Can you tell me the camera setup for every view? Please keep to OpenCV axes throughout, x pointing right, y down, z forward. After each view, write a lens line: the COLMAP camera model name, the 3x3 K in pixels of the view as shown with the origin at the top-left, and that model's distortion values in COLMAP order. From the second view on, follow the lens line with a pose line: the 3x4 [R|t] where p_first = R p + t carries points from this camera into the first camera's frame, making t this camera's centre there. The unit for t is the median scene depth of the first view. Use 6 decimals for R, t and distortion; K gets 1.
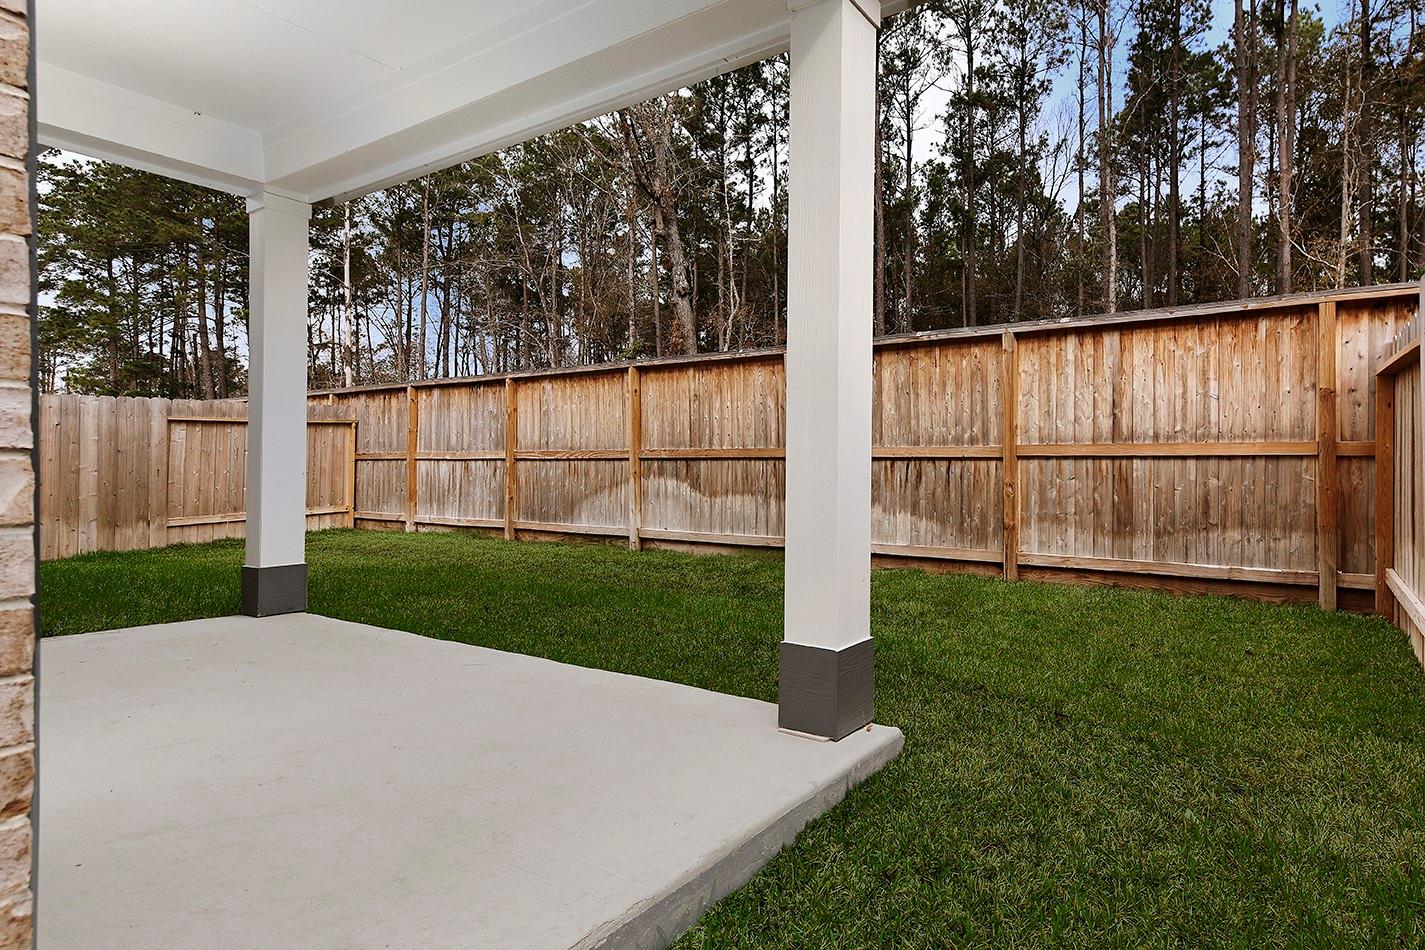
lens RADIAL K [[797.0, 0, 710.5], [0, 797.0, 464.7], [0, 0, 1]] dist [0.029498, 0.000638]
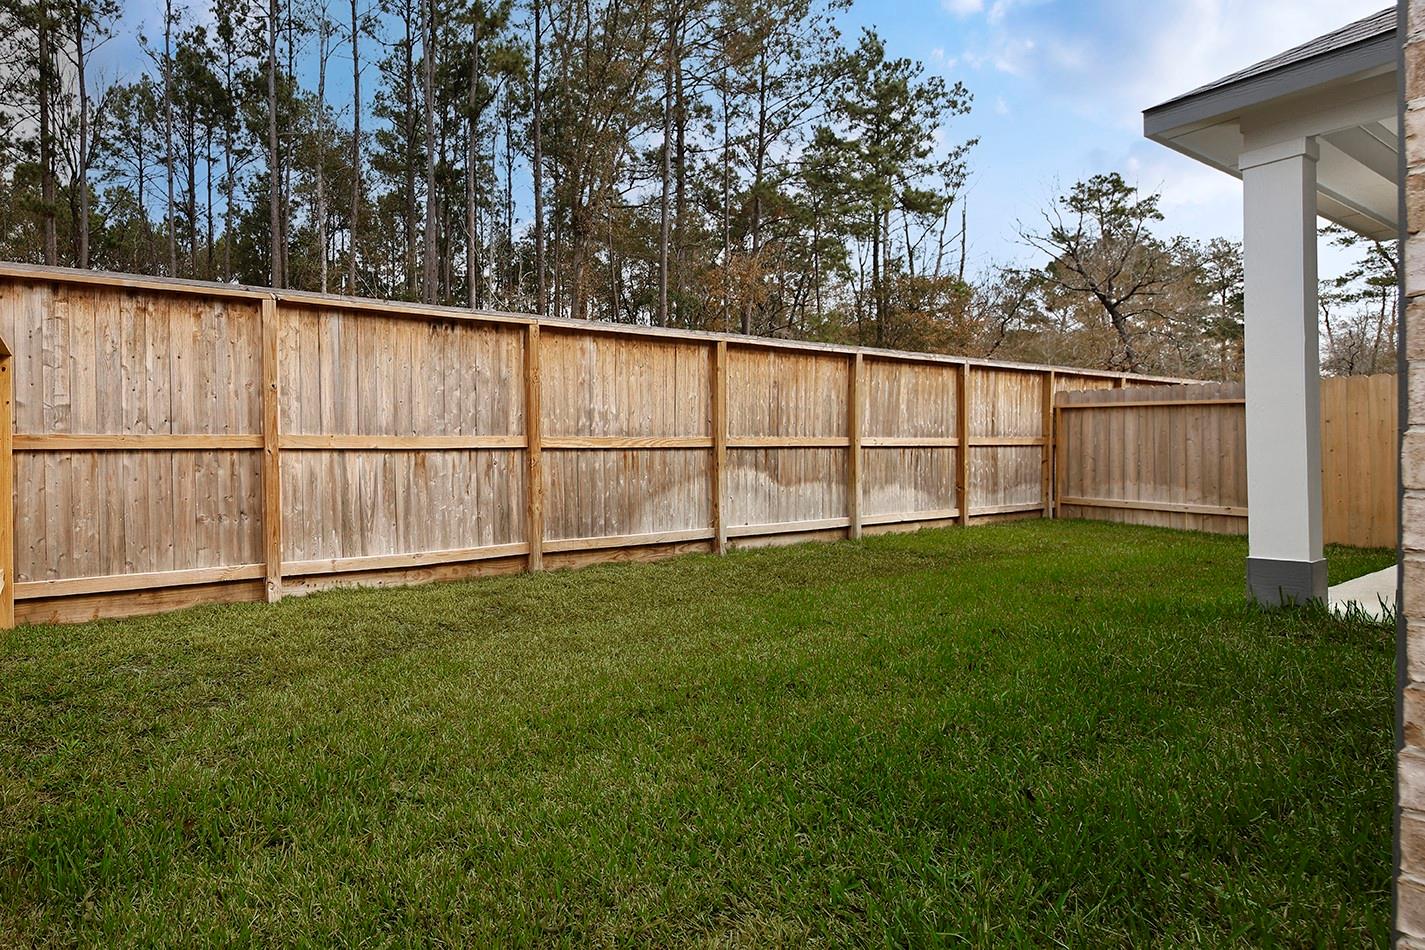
lens RADIAL K [[797.0, 0, 707.8], [0, 797.0, 464.3], [0, 0, 1]] dist [0.029498, 0.000638]
pose [[0.338265, -0.027080, 0.940661, -0.869224], [0.002577, 0.999609, 0.027850, -0.013195], [-0.941047, -0.006997, 0.338203, 0.683506]]
